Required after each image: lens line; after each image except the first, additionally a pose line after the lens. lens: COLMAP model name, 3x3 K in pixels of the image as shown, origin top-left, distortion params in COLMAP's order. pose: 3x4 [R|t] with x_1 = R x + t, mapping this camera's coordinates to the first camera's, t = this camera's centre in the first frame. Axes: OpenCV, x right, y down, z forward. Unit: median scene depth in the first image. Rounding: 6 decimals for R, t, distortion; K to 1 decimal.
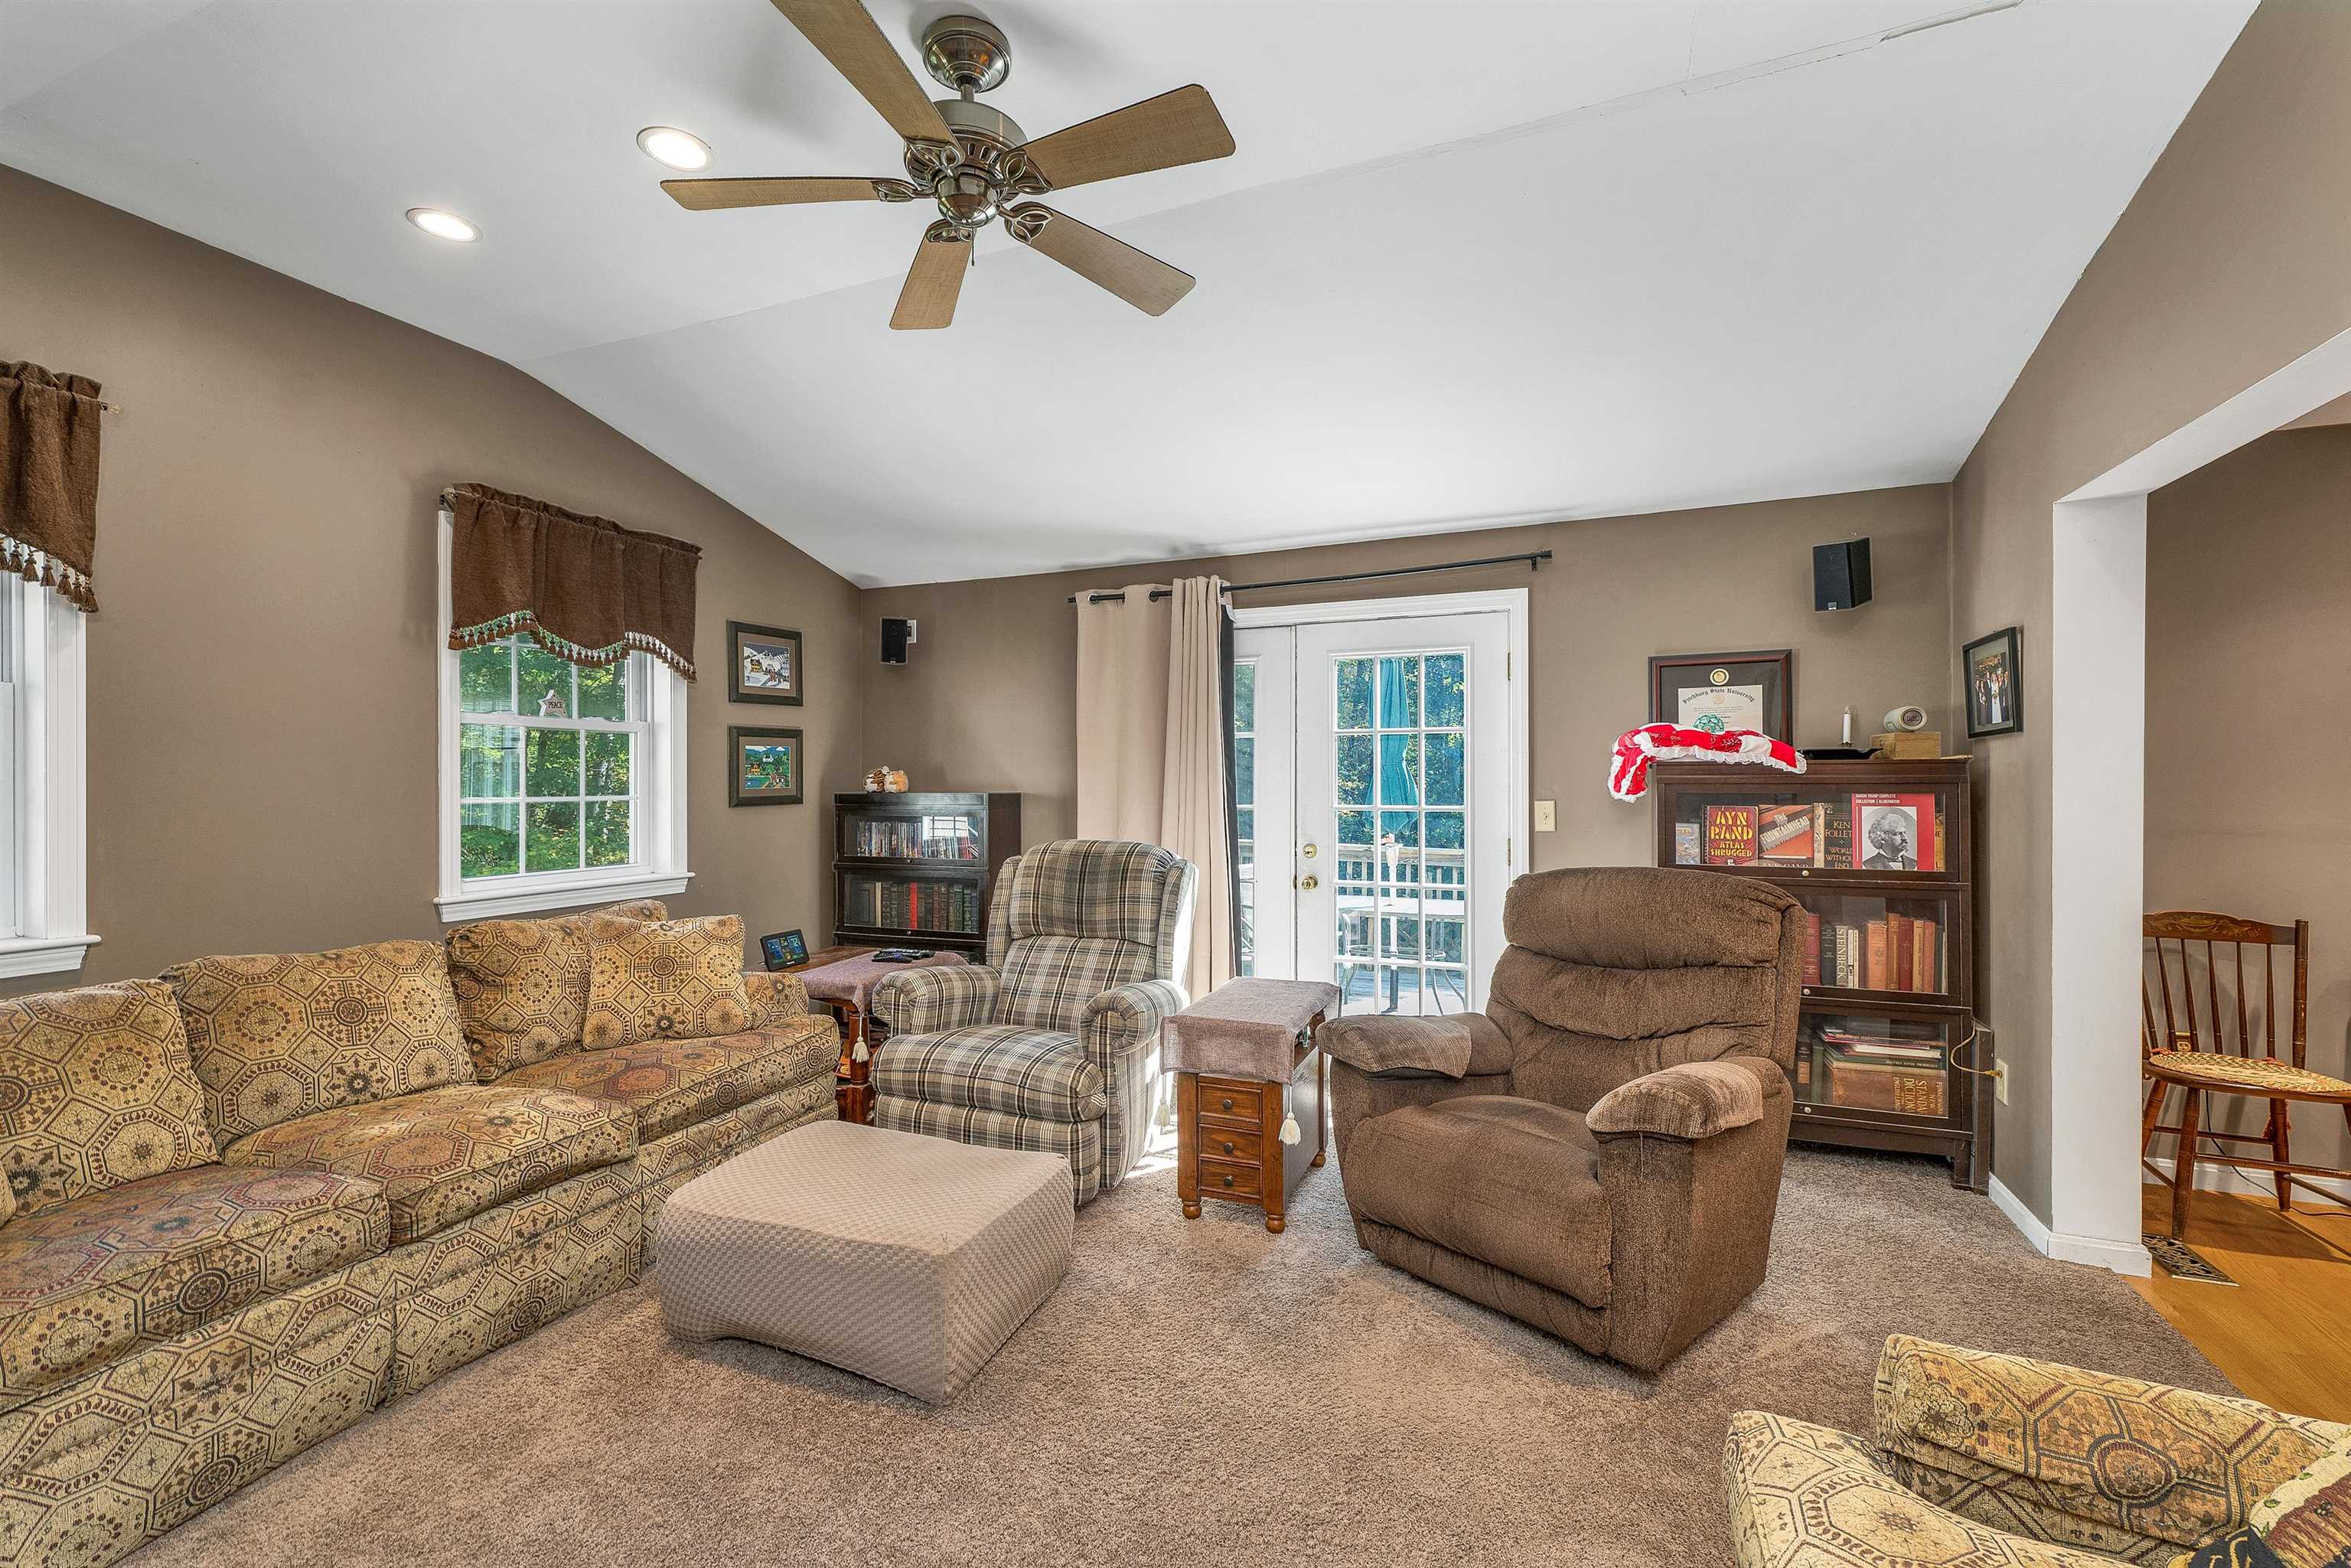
lens RADIAL K [[969.8, 0, 1181.9], [0, 969.8, 795.3], [0, 0, 1]] dist [0.000083, -0.000170]
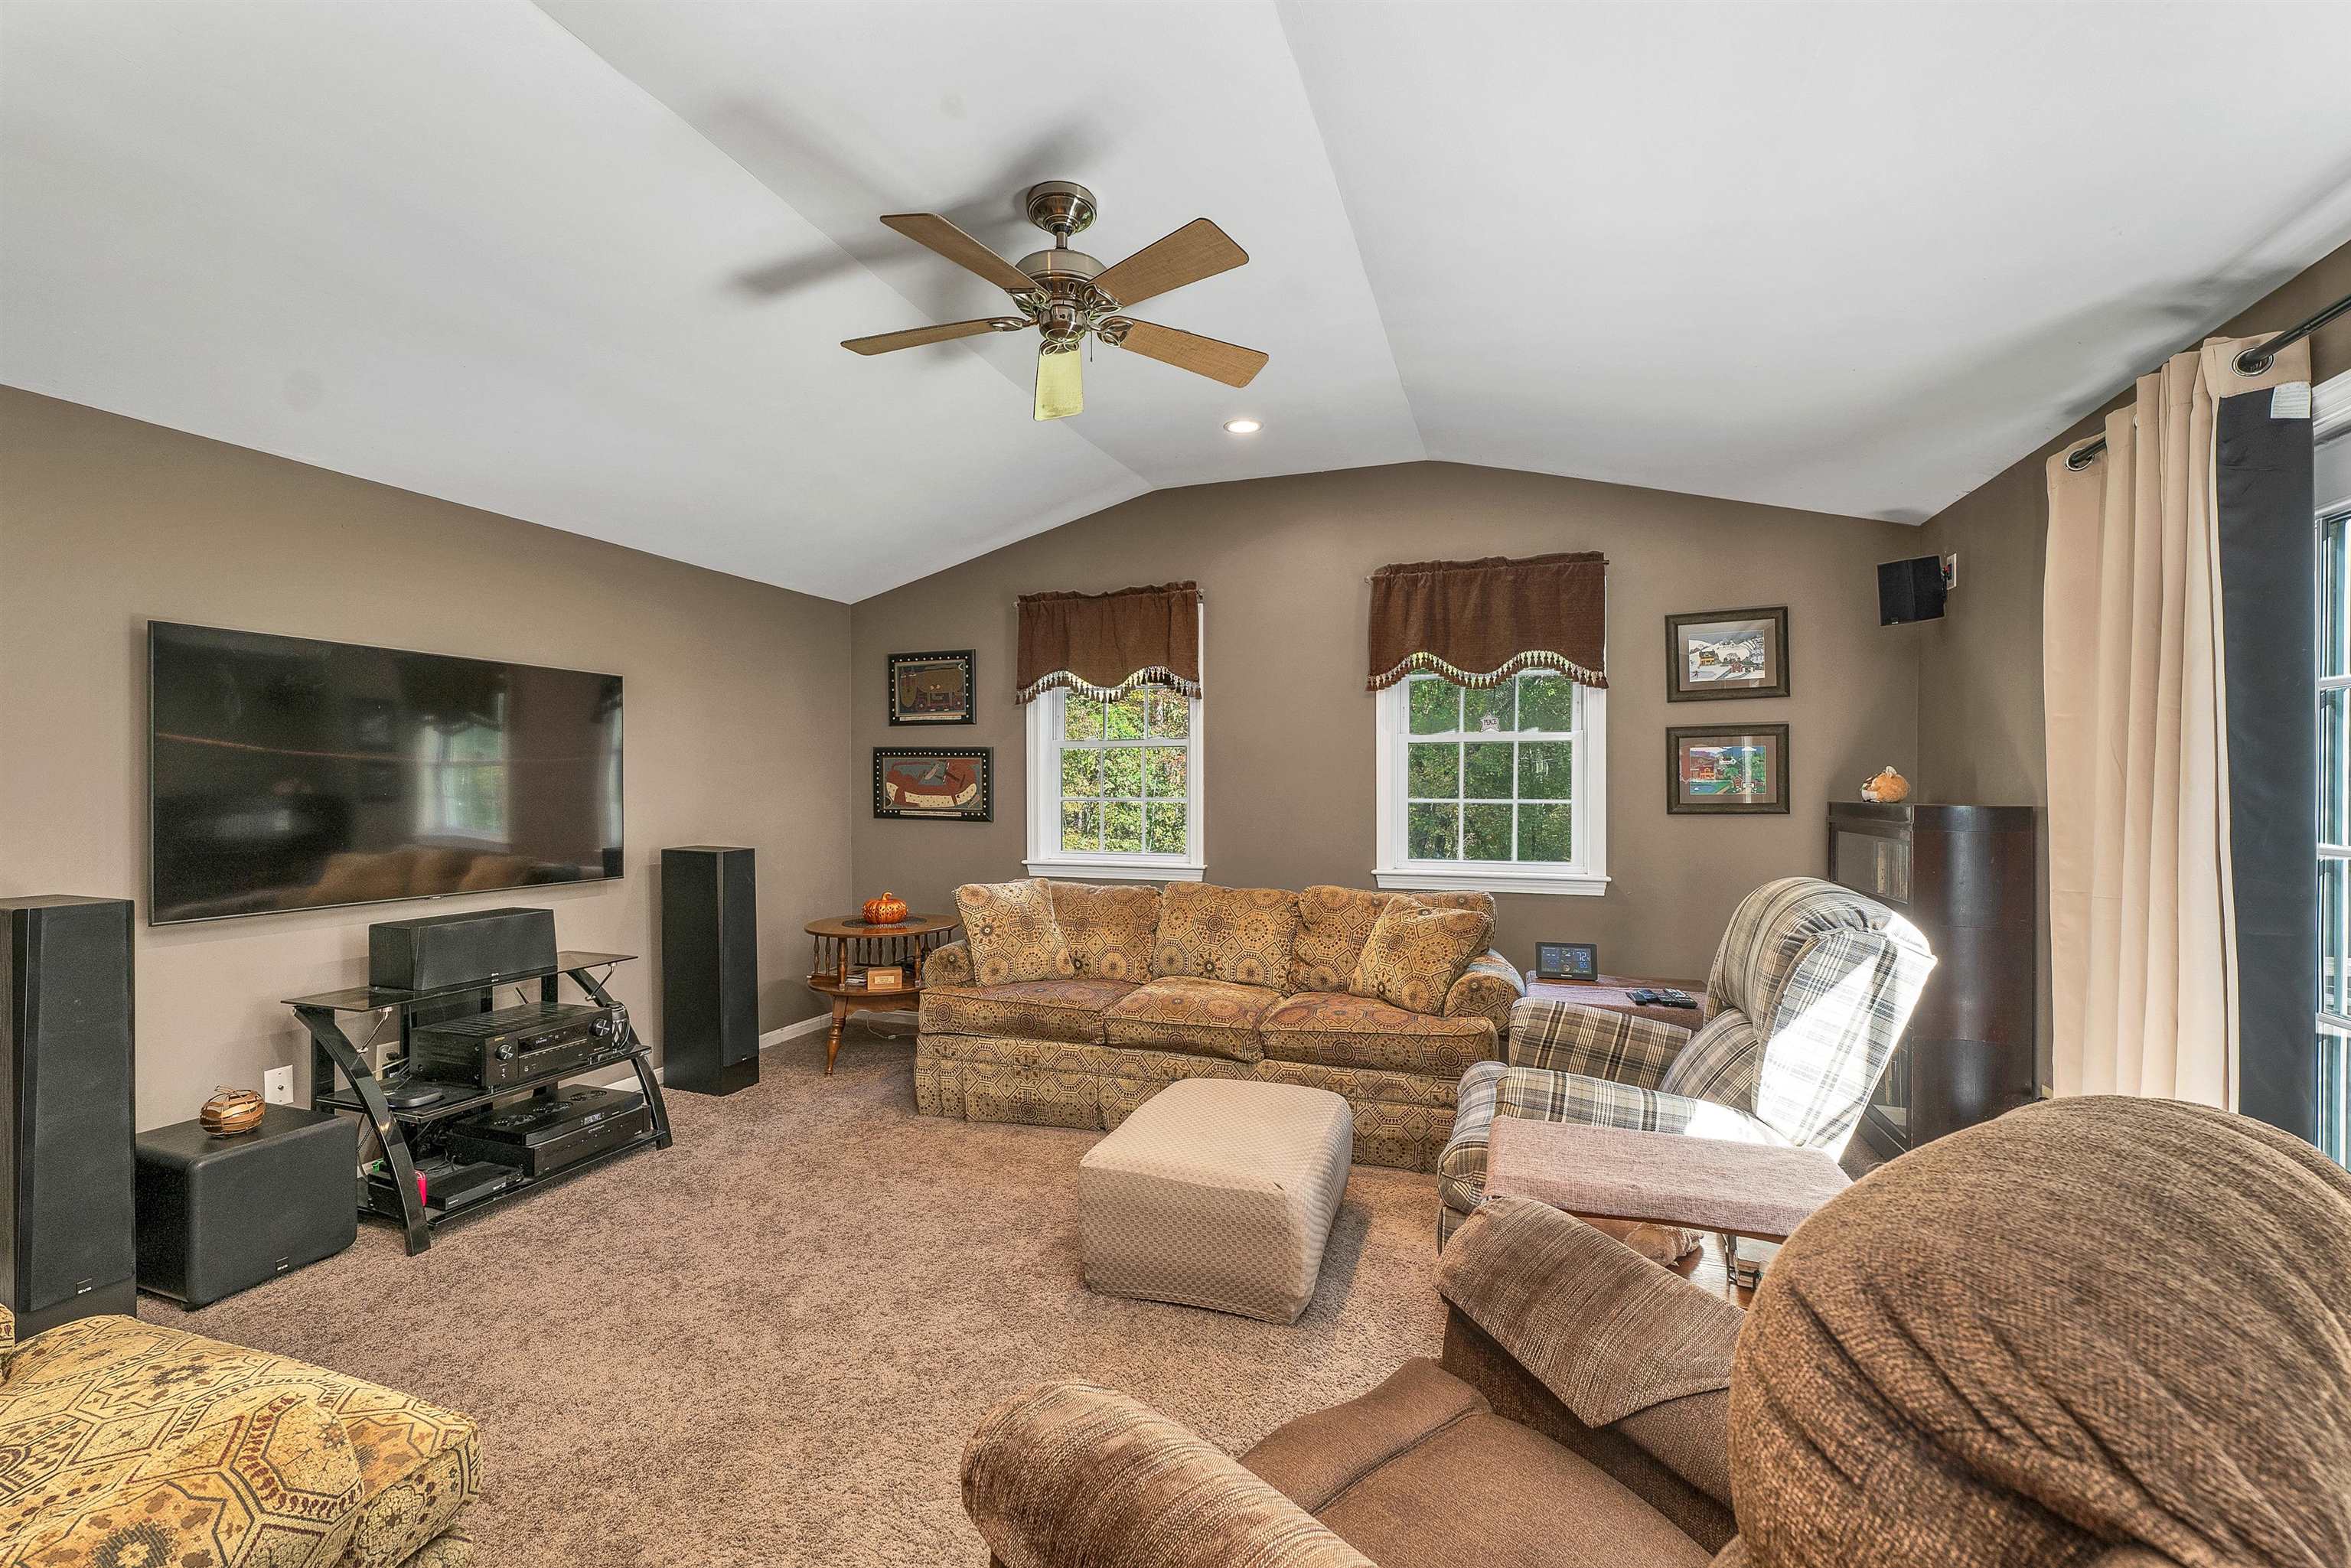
lens RADIAL K [[982.6, 0, 1170.7], [0, 982.6, 796.1], [0, 0, 1]] dist [-0.000261, -0.000213]
pose [[0.038380, 0.013696, -0.999169, 0.528916], [-0.014993, 0.999801, 0.013128, -0.011682], [0.999151, 0.014477, 0.038578, 0.544965]]
